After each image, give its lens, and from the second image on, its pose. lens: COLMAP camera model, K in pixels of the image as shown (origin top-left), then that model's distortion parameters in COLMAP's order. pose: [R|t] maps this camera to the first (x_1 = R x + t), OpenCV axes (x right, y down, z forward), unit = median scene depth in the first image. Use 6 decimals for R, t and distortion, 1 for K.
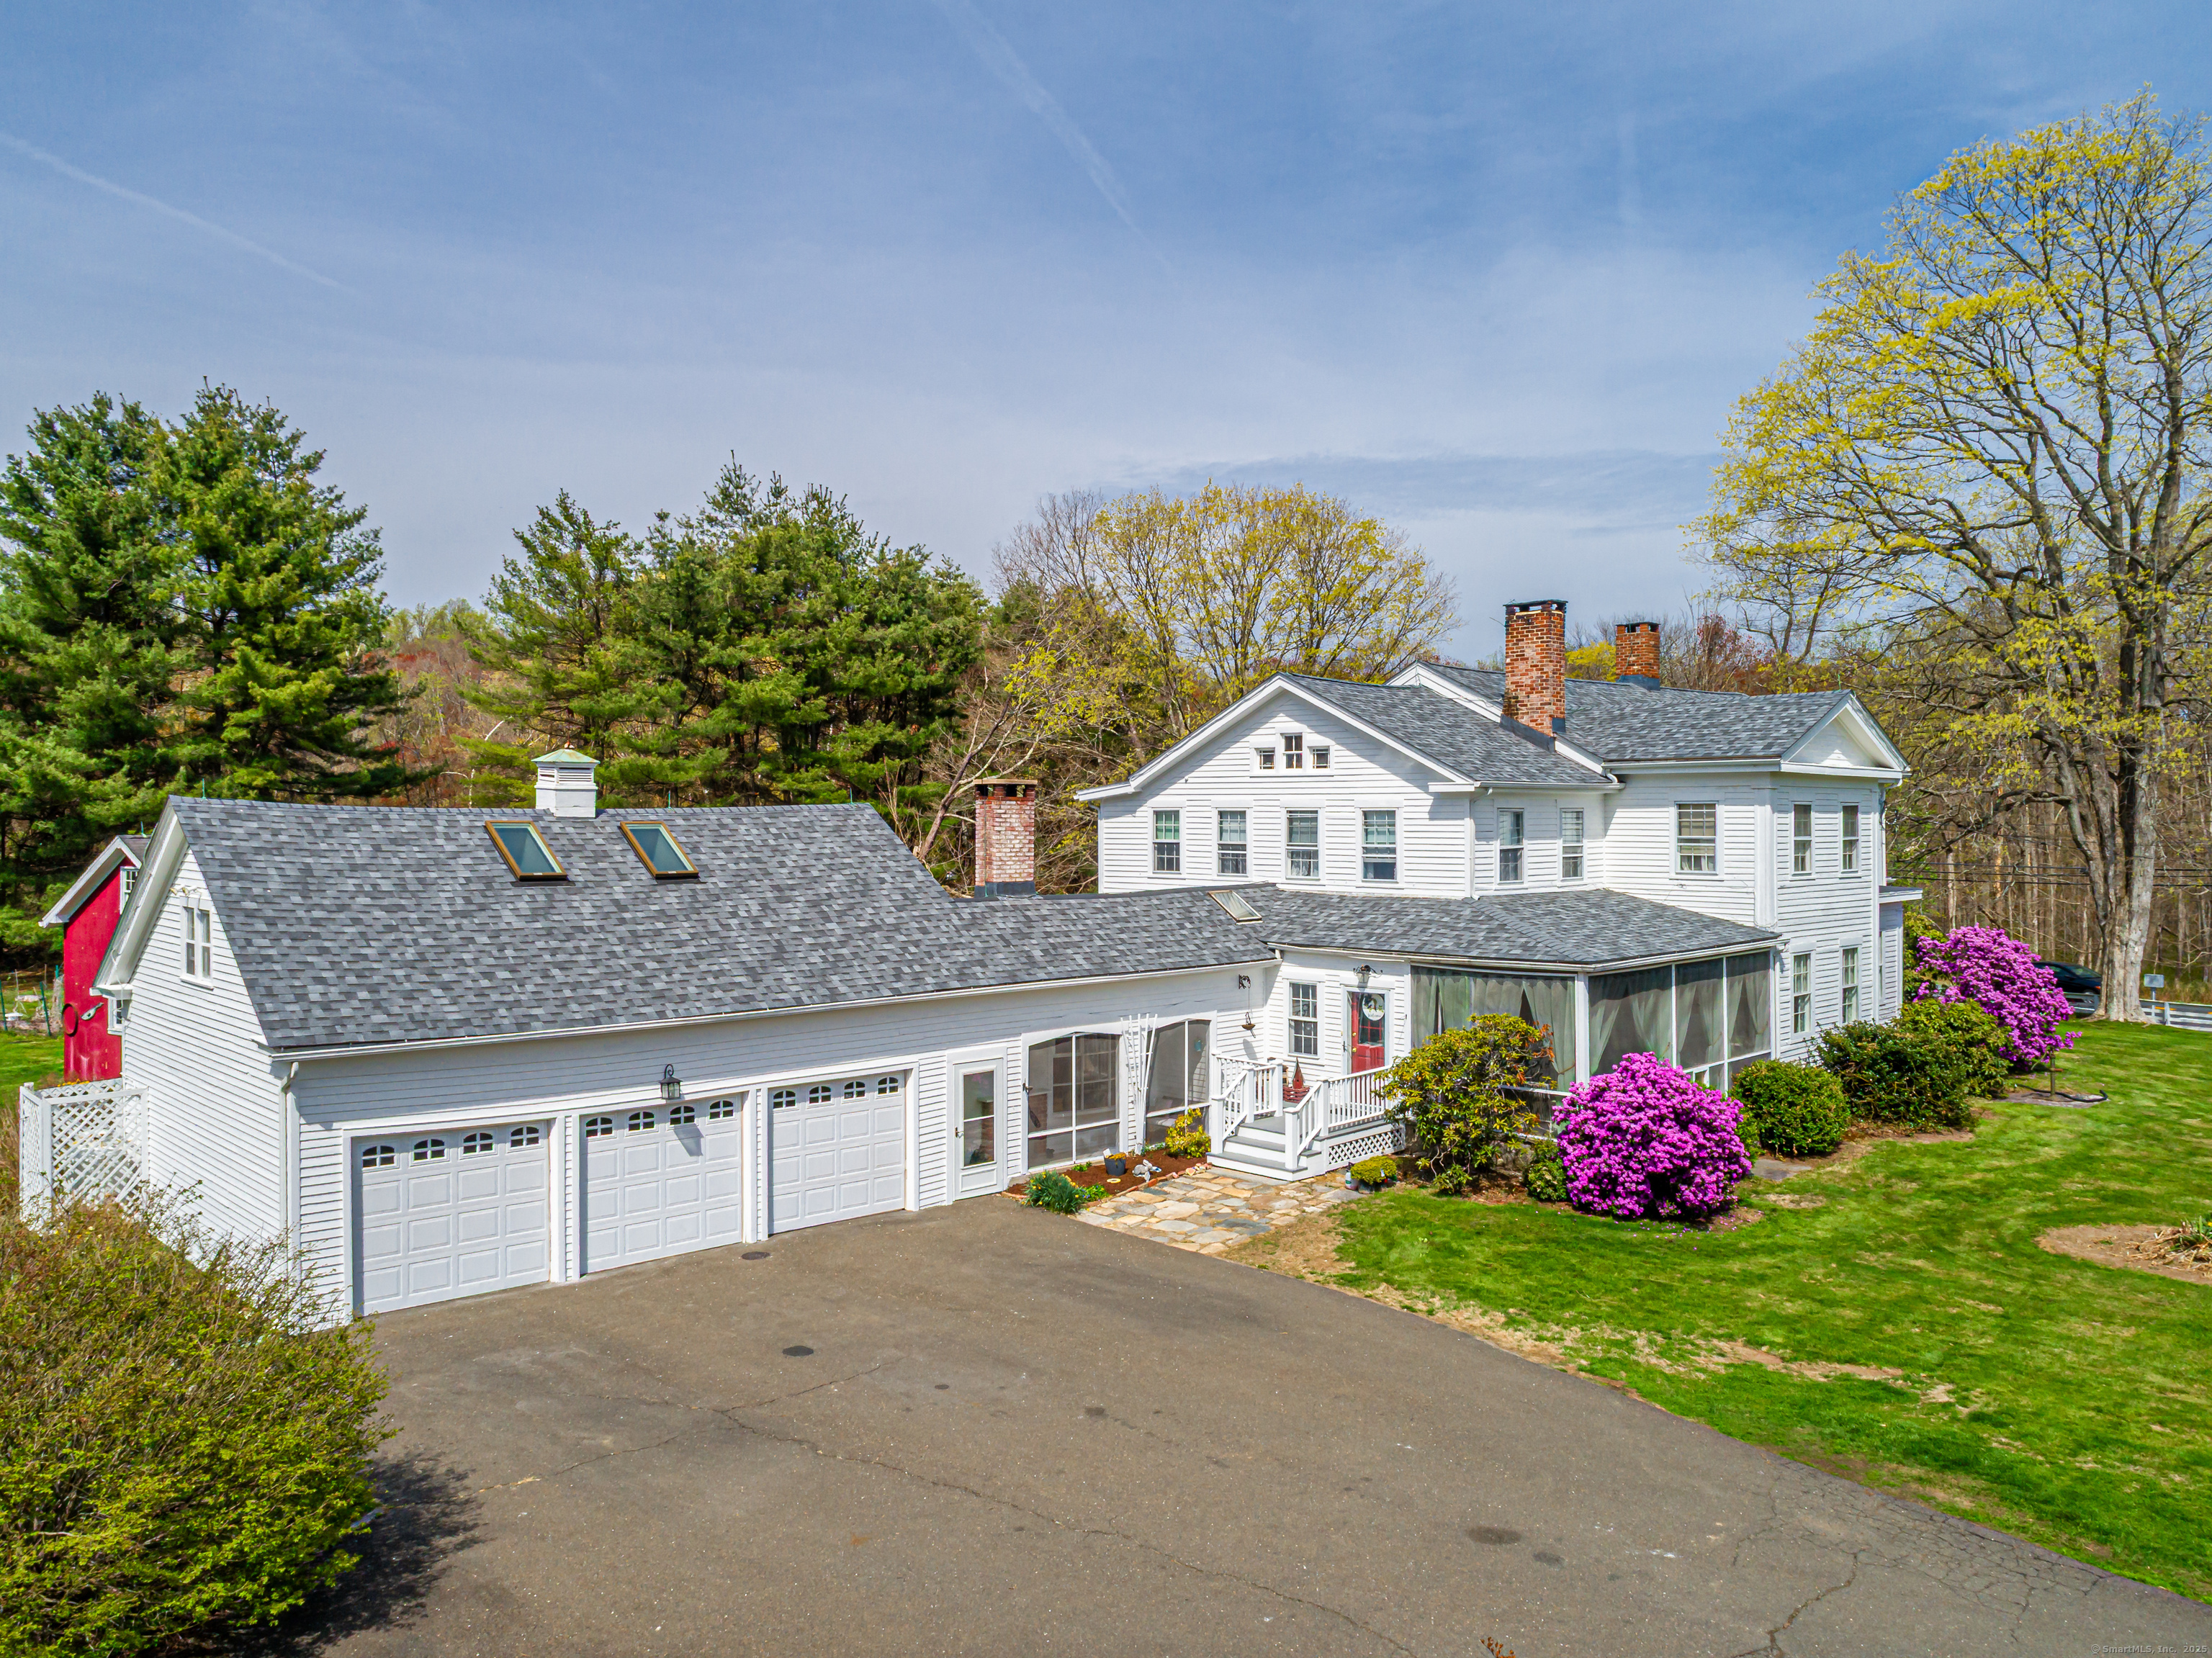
lens RADIAL K [[1652.1, 0, 1095.6], [0, 1652.1, 828.9], [0, 0, 1]] dist [-0.024346, 0.001875]
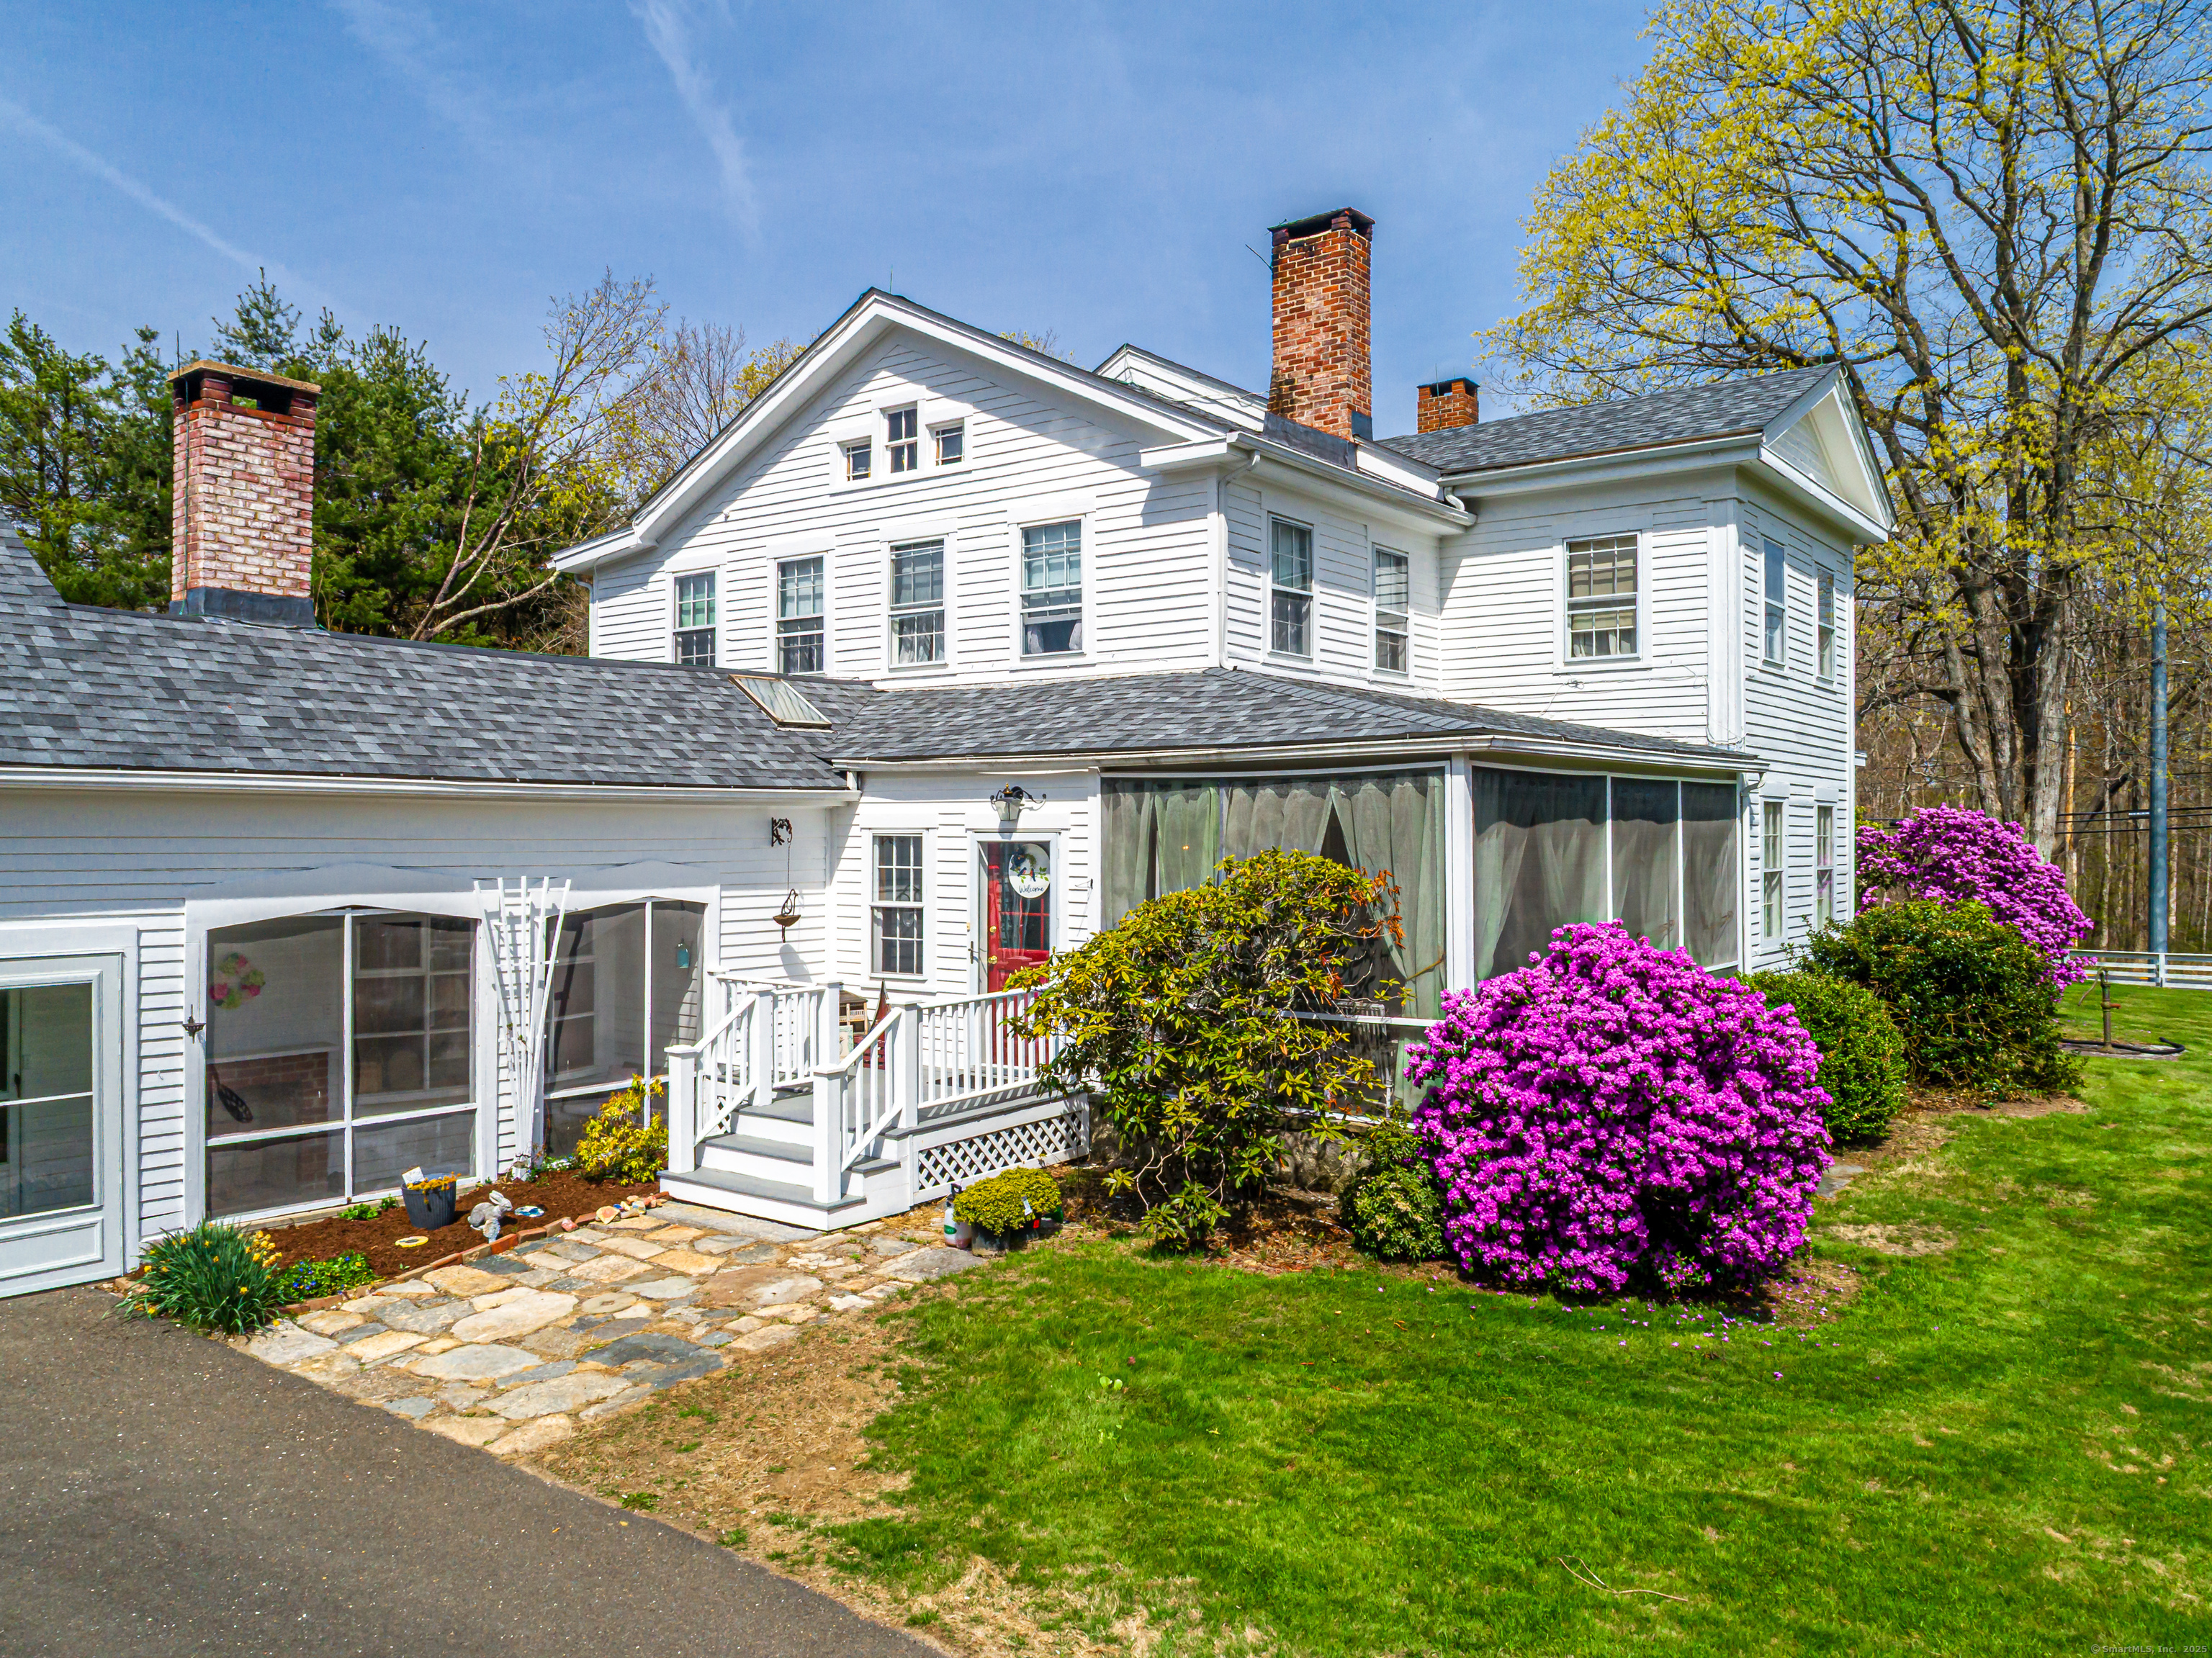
lens RADIAL K [[1652.1, 0, 1095.6], [0, 1652.1, 828.9], [0, 0, 1]] dist [-0.024346, 0.001875]
pose [[0.987214, 0.003659, 0.159357, 0.118176], [-0.001694, 0.999921, -0.012466, 0.110943], [-0.159390, 0.012037, 0.987142, 0.548892]]
